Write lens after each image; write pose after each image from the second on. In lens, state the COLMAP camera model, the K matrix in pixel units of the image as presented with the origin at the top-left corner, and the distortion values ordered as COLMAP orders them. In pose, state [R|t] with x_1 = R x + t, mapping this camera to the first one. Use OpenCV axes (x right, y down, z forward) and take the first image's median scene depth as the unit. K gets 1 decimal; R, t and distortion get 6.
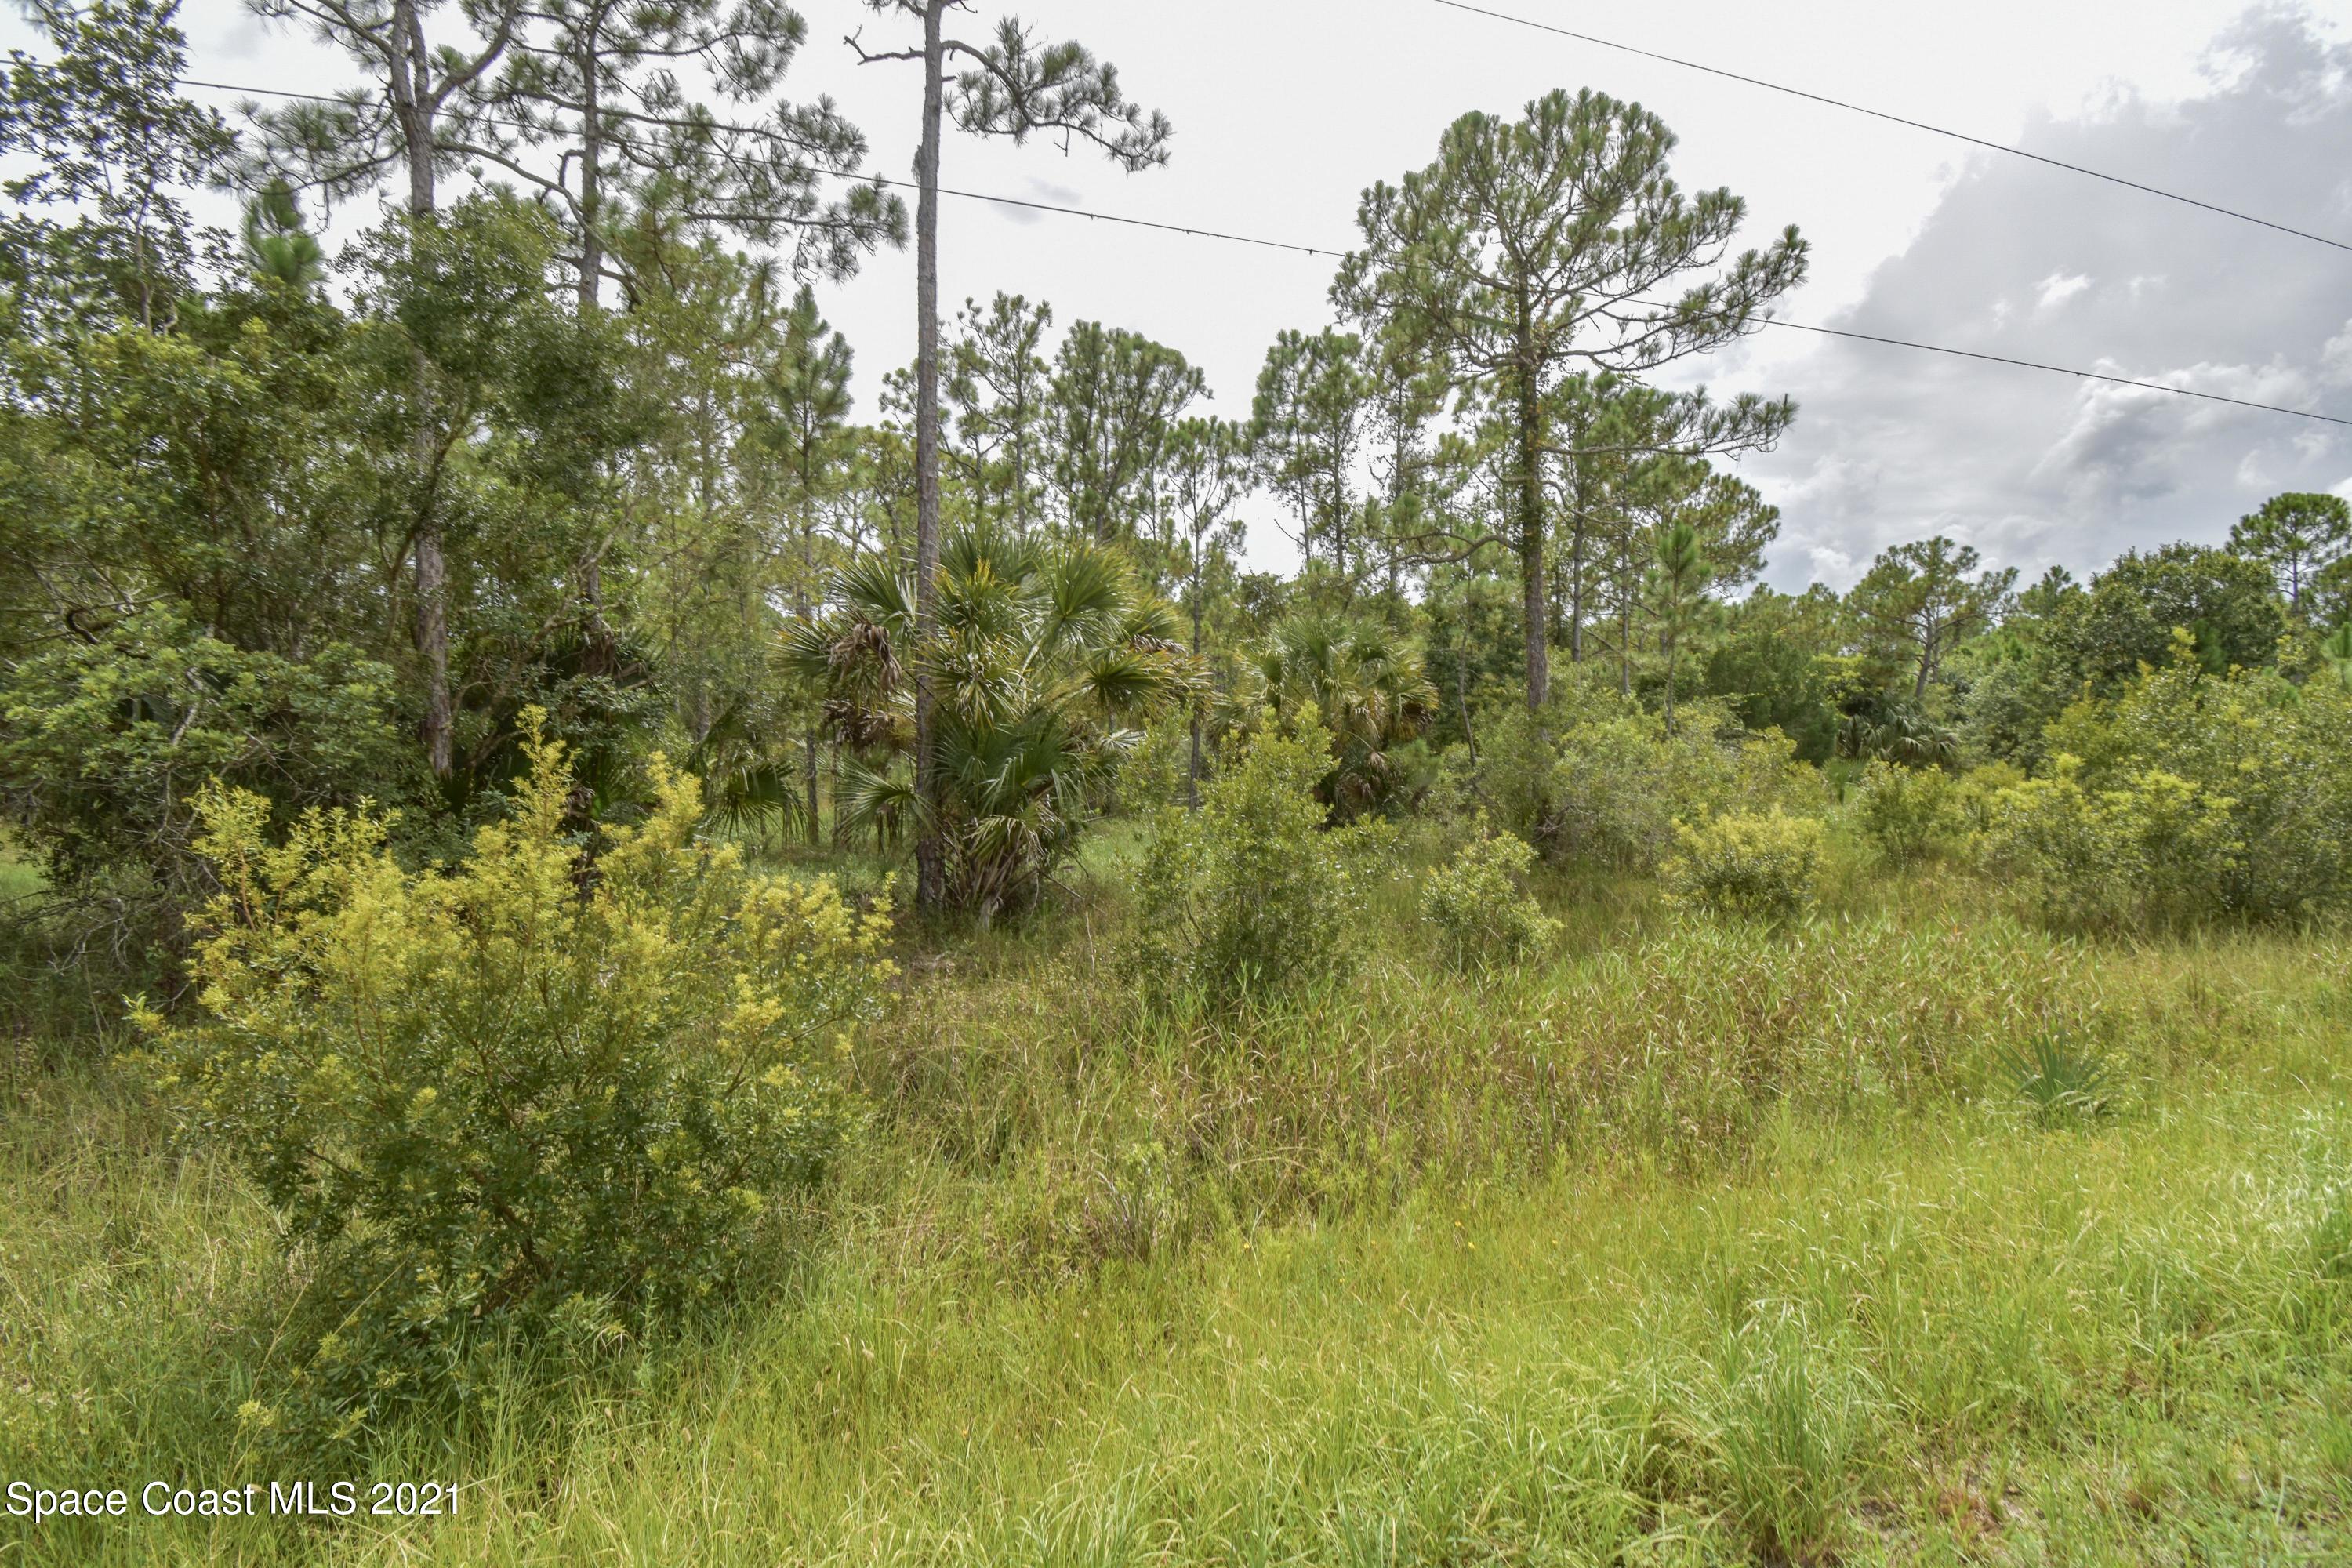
lens RADIAL K [[1038.0, 0, 1164.7], [0, 1038.0, 778.6], [0, 0, 1]] dist [0.002380, -0.020911]
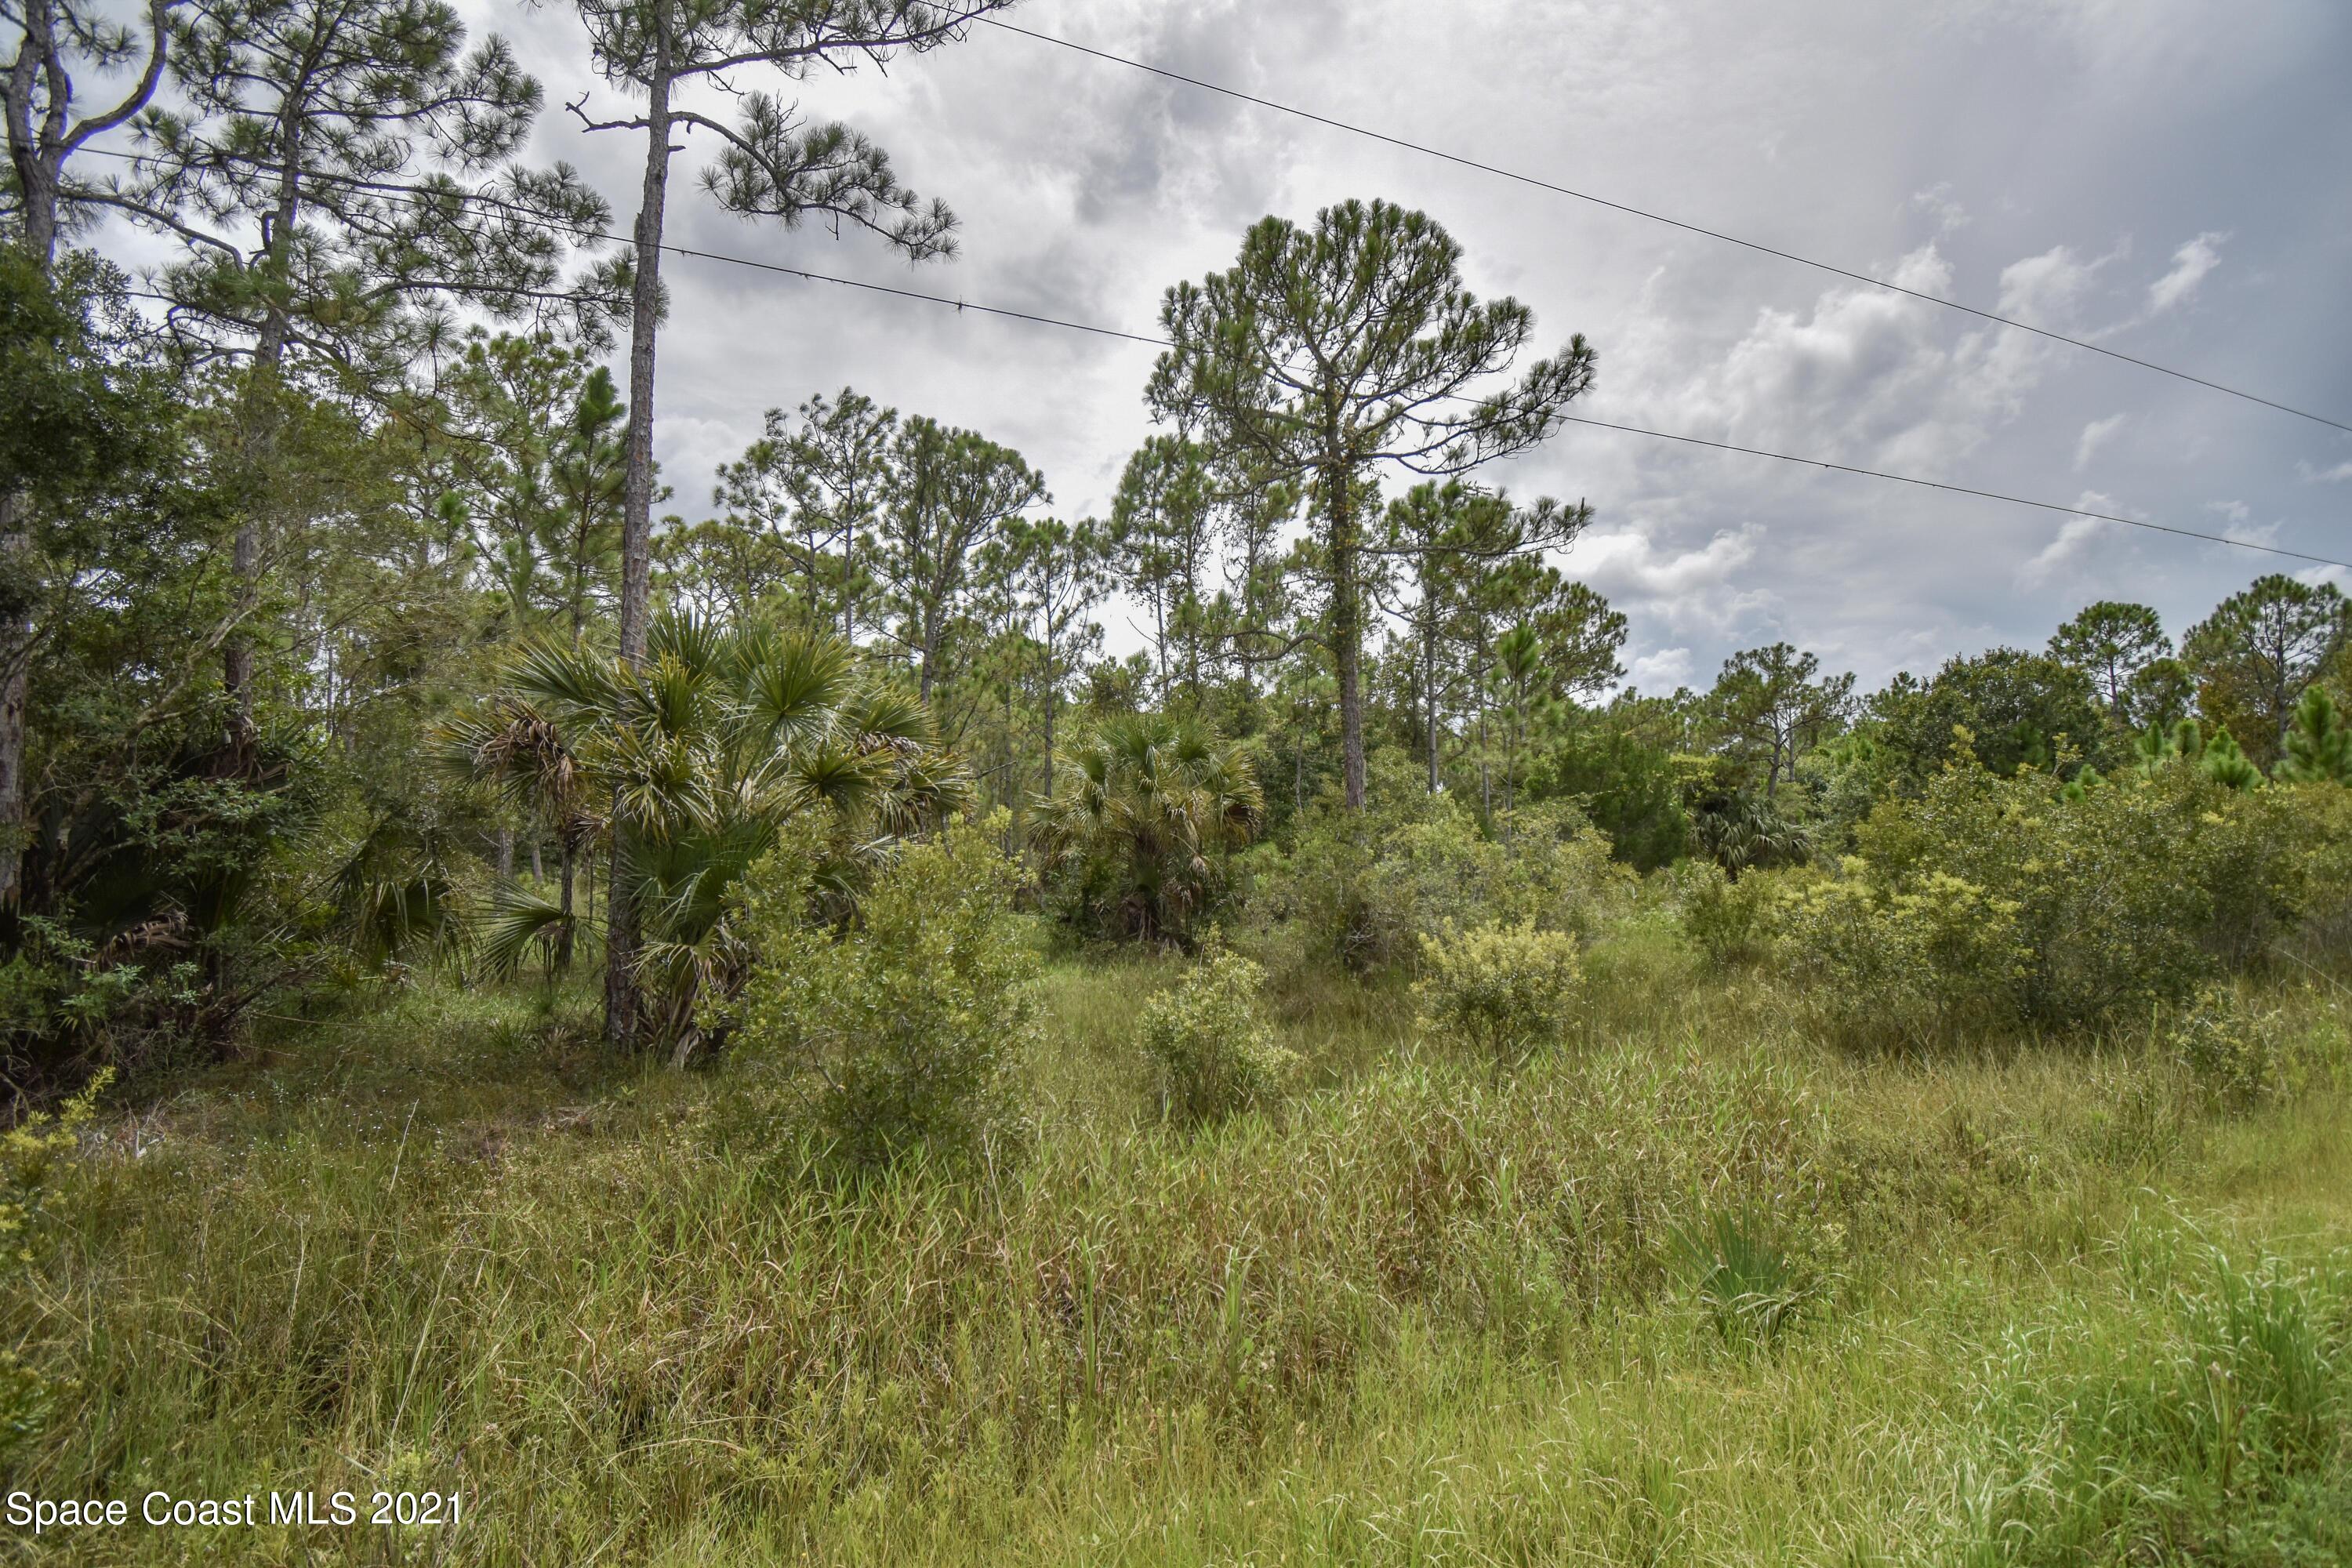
lens RADIAL K [[1038.0, 0, 1164.7], [0, 1038.0, 778.6], [0, 0, 1]] dist [0.002380, -0.020911]
pose [[0.996401, -0.001195, 0.084756, 0.090310], [0.009336, 0.995365, -0.095717, -0.005736], [-0.084249, 0.096164, 0.991794, 0.049227]]
